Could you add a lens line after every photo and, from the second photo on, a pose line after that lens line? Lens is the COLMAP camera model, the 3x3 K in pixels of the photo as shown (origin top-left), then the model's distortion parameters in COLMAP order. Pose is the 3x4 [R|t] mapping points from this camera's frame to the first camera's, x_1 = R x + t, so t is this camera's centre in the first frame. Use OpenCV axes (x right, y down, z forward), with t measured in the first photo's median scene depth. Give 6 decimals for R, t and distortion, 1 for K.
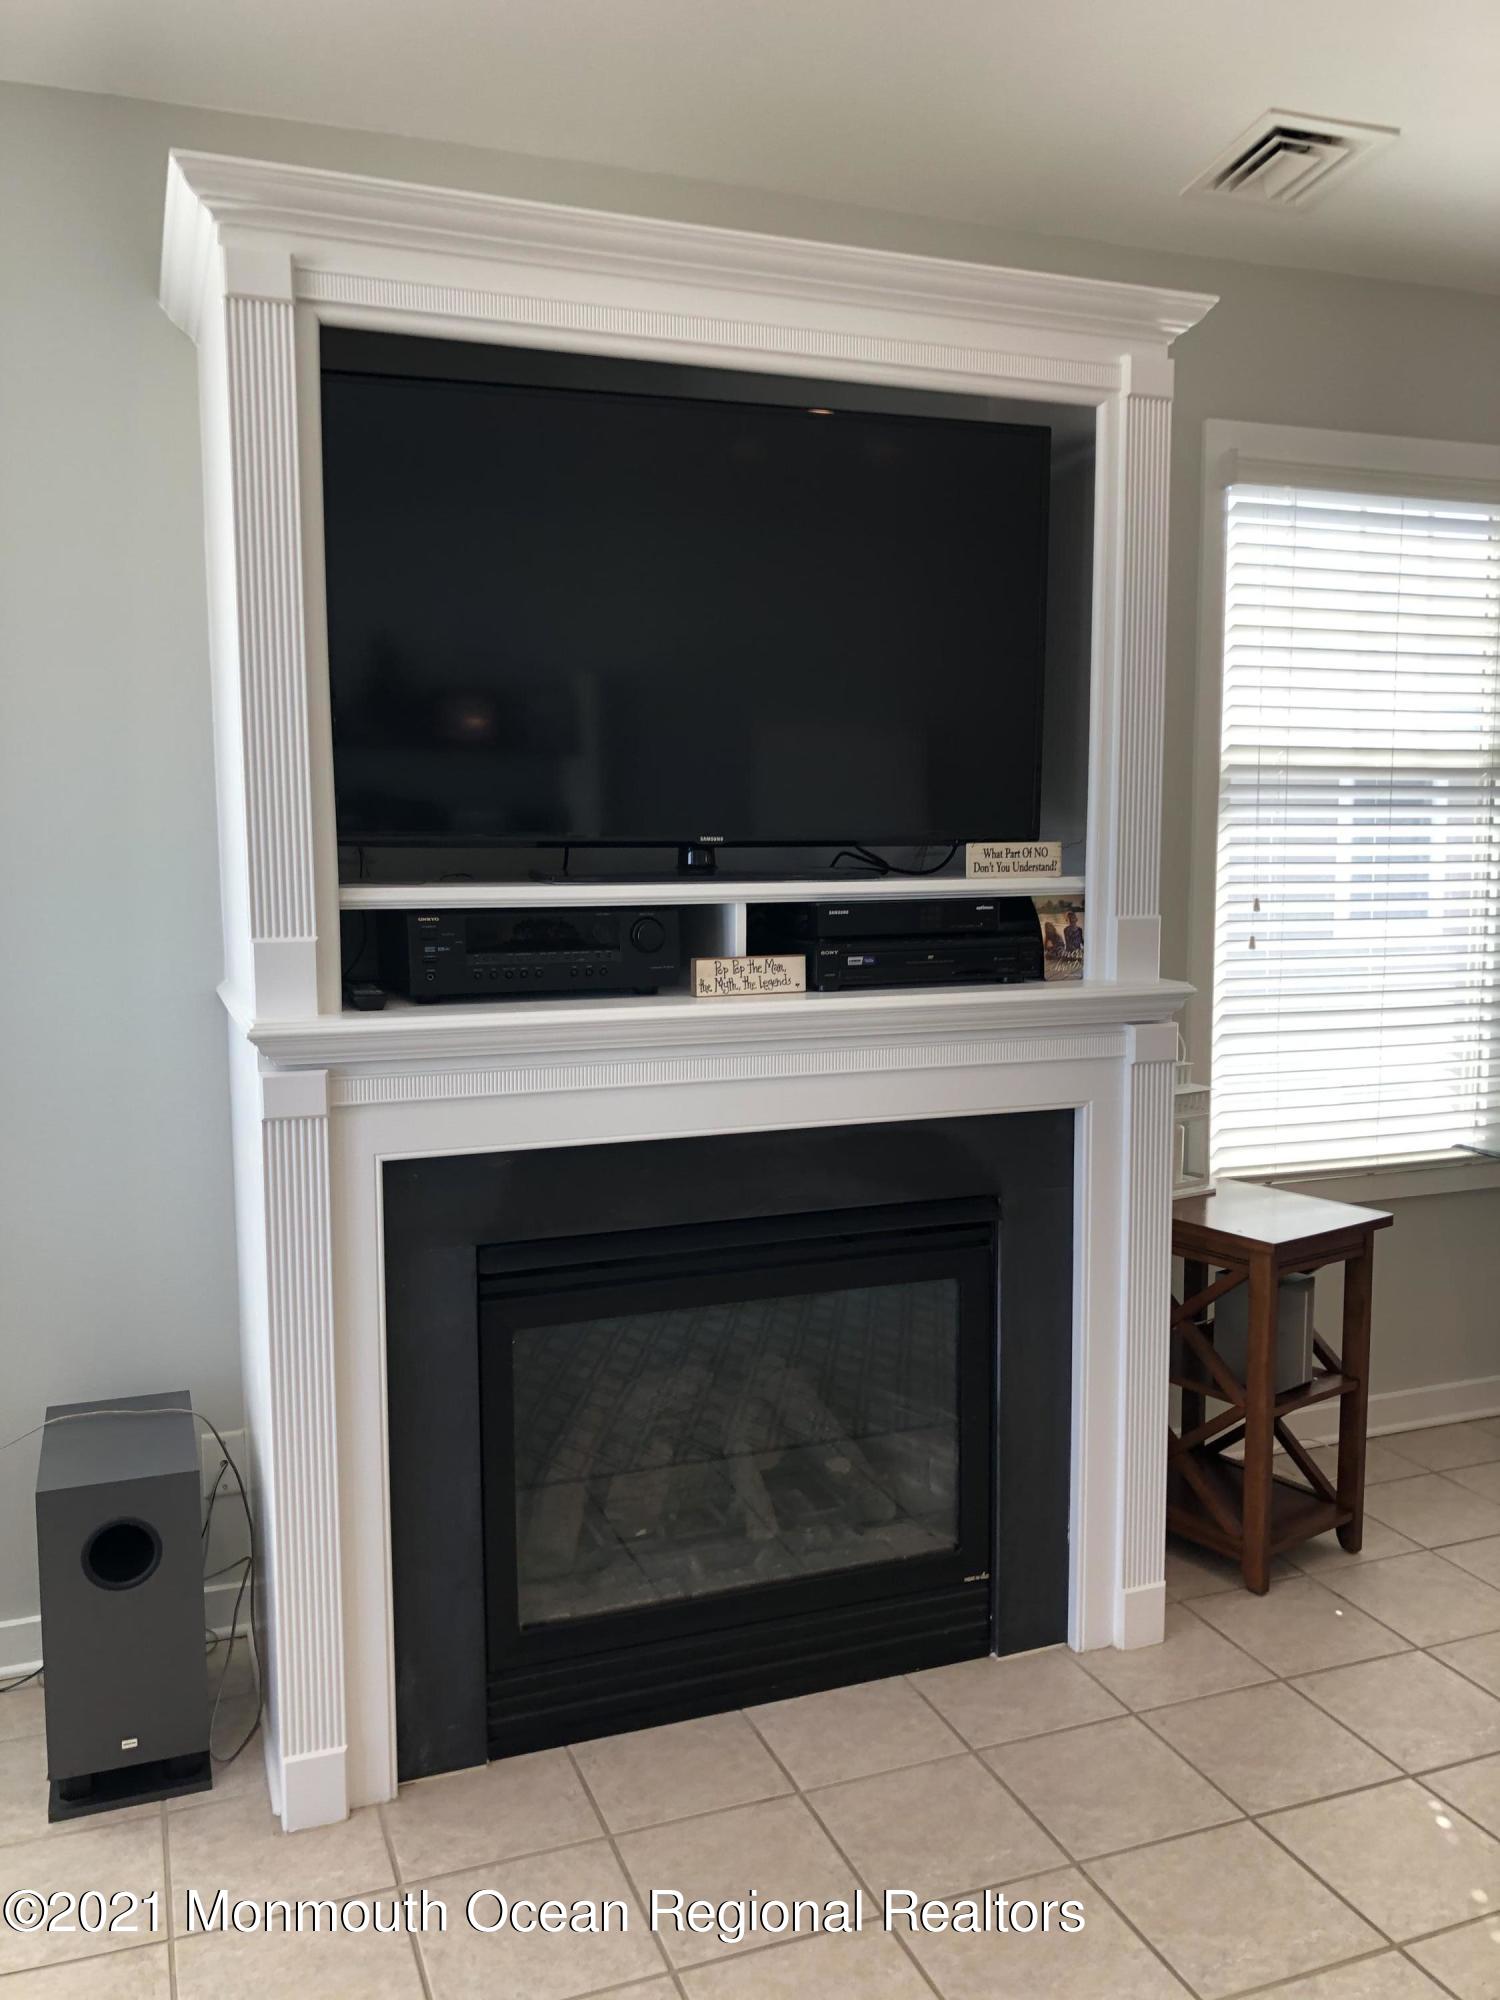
lens RADIAL K [[1678.5, 0, 769.1], [0, 1678.5, 1021.2], [0, 0, 1]] dist [0.074117, -0.020193]
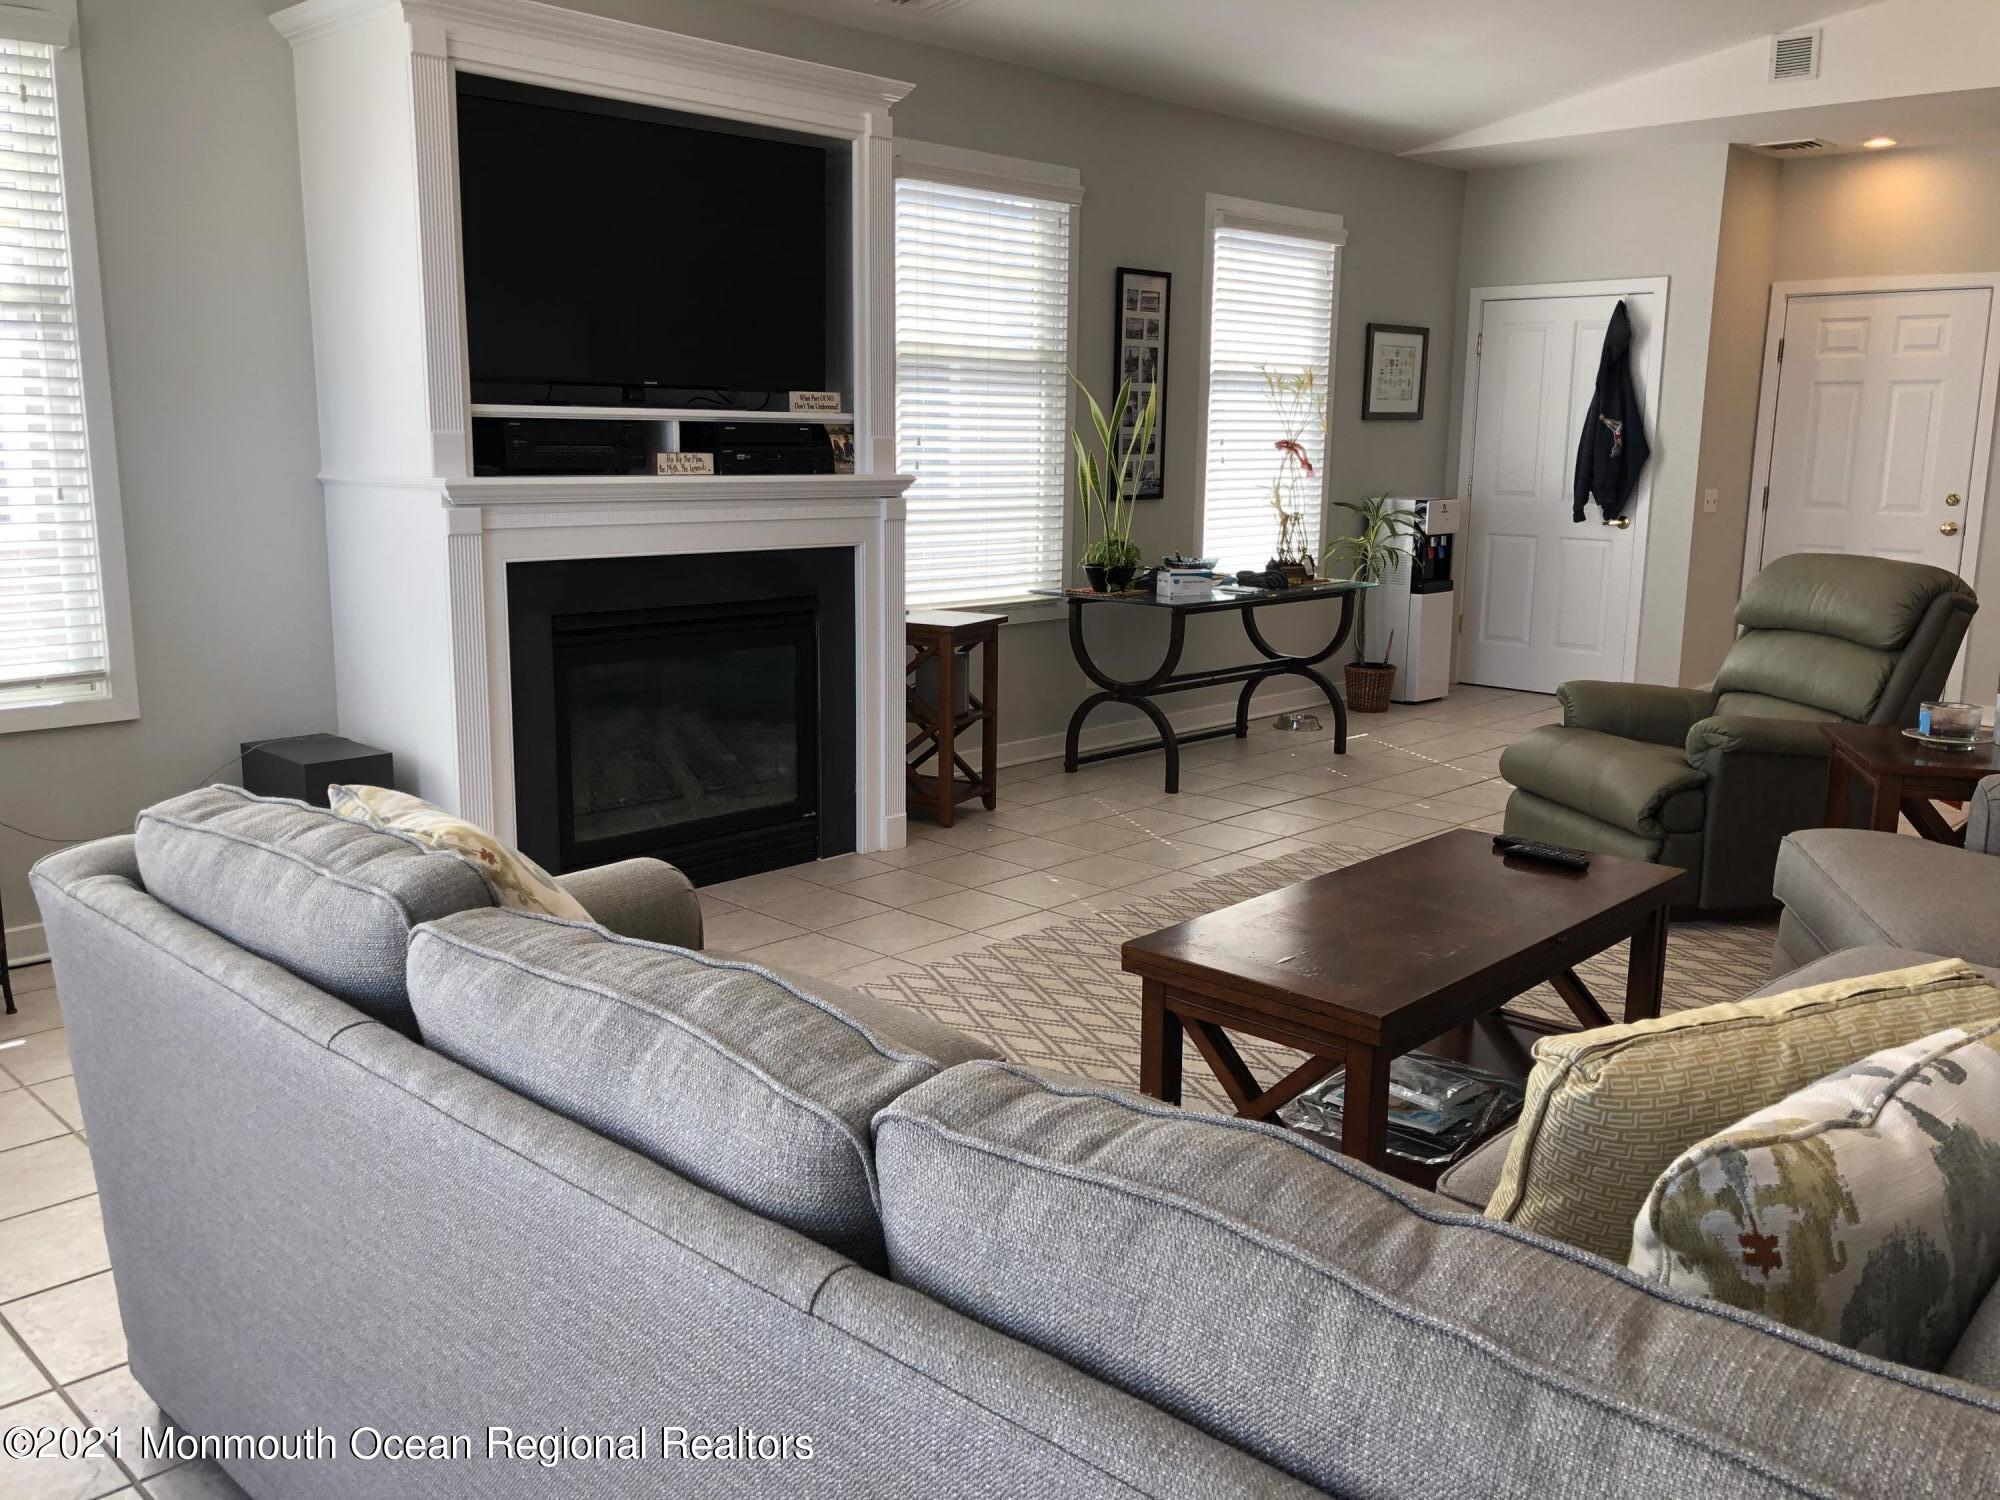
lens RADIAL K [[1678.5, 0, 1006.2], [0, 1678.5, 736.7], [0, 0, 1]] dist [0.074117, -0.020193]
pose [[0.911669, -0.059194, 0.406640, -0.400253], [0.031240, 0.996691, 0.075046, 0.123127], [-0.409736, -0.055714, 0.910501, -0.677218]]
